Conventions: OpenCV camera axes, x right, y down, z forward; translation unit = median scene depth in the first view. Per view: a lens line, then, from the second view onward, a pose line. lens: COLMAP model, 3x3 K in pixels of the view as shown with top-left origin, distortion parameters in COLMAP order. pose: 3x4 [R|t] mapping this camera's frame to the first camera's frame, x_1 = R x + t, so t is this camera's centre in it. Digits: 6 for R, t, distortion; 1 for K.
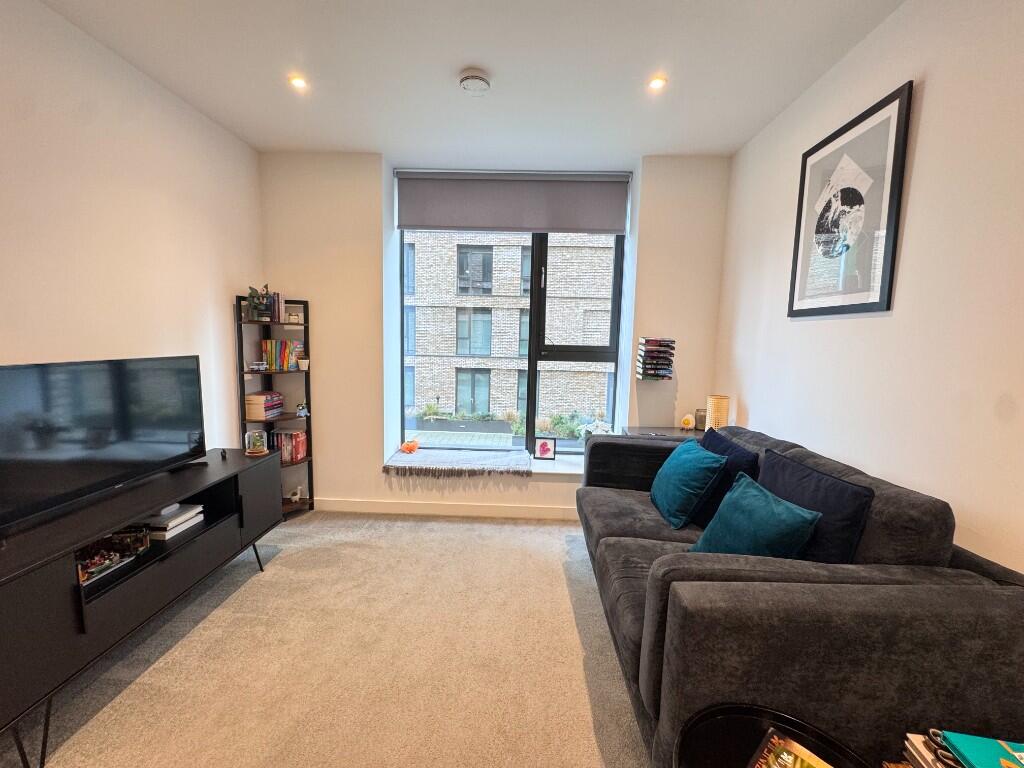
lens RADIAL K [[411.5, 0, 513.9], [0, 411.5, 380.8], [0, 0, 1]] dist [-0.000200, -0.000128]
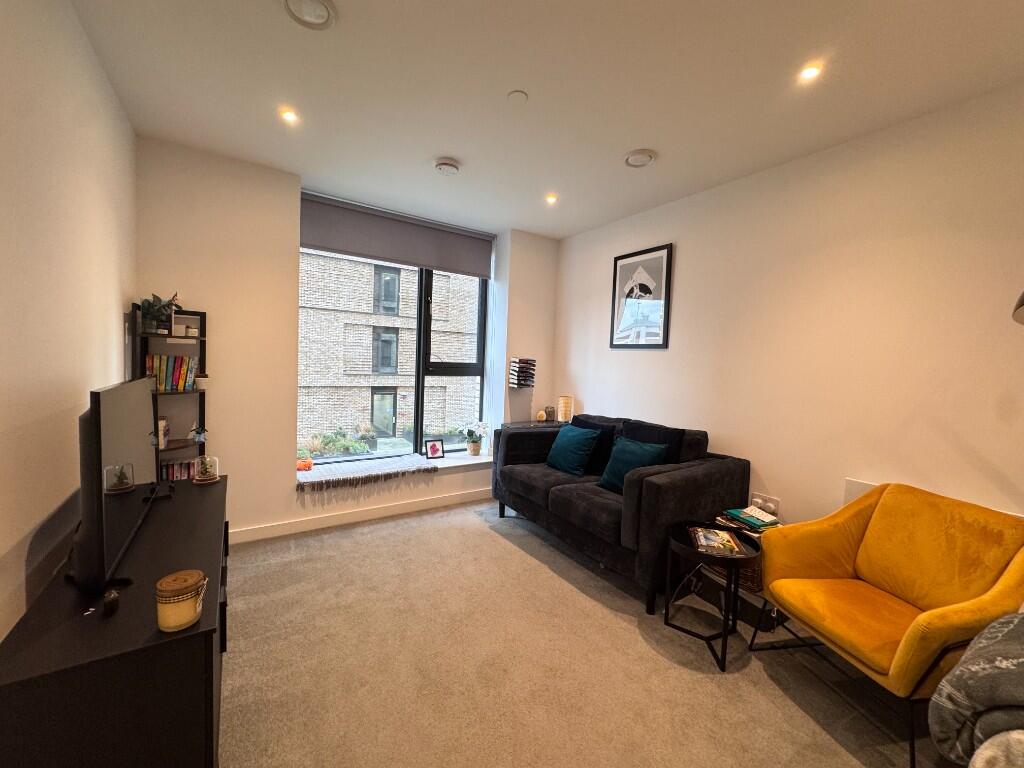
lens RADIAL K [[411.5, 0, 515.7], [0, 411.5, 380.8], [0, 0, 1]] dist [-0.000200, -0.000128]
pose [[0.810463, -0.022034, 0.585375, -0.478369], [0.041989, 0.998907, -0.020535, 0.001730], [-0.584283, 0.041222, 0.810503, -0.119165]]
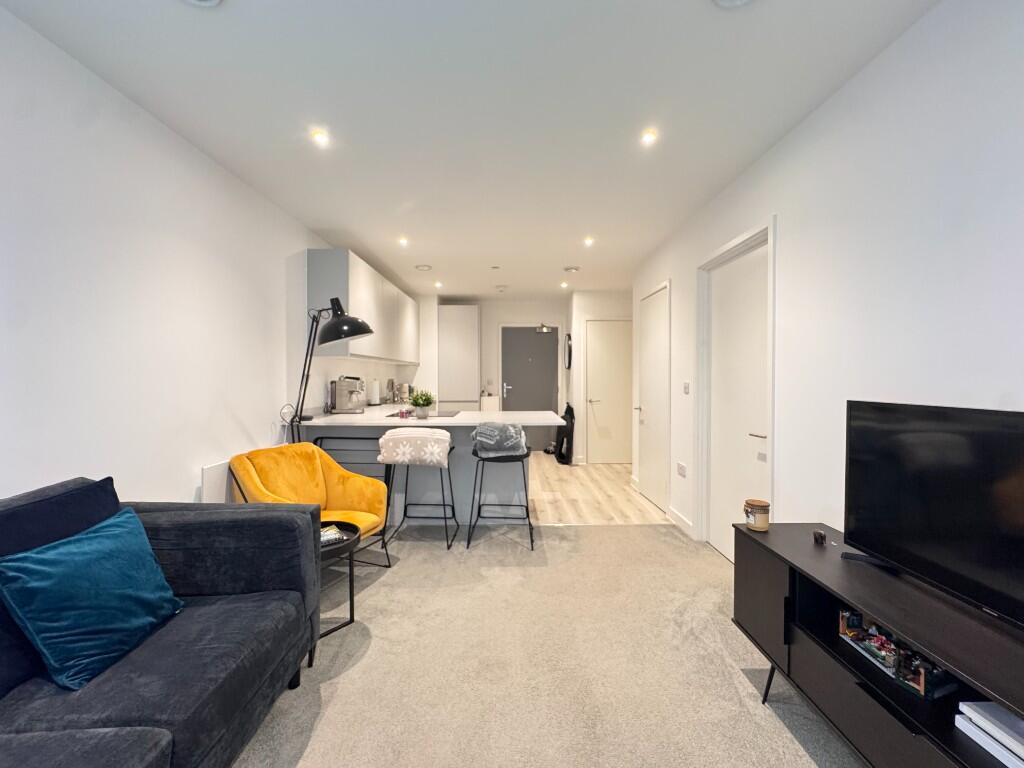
lens RADIAL K [[411.5, 0, 510.5], [0, 411.5, 382.6], [0, 0, 1]] dist [-0.000200, -0.000128]
pose [[-0.999043, -0.024685, -0.036102, -0.117480], [-0.028793, 0.992588, 0.118069, -0.081853], [0.032920, 0.118995, -0.992349, 0.905280]]
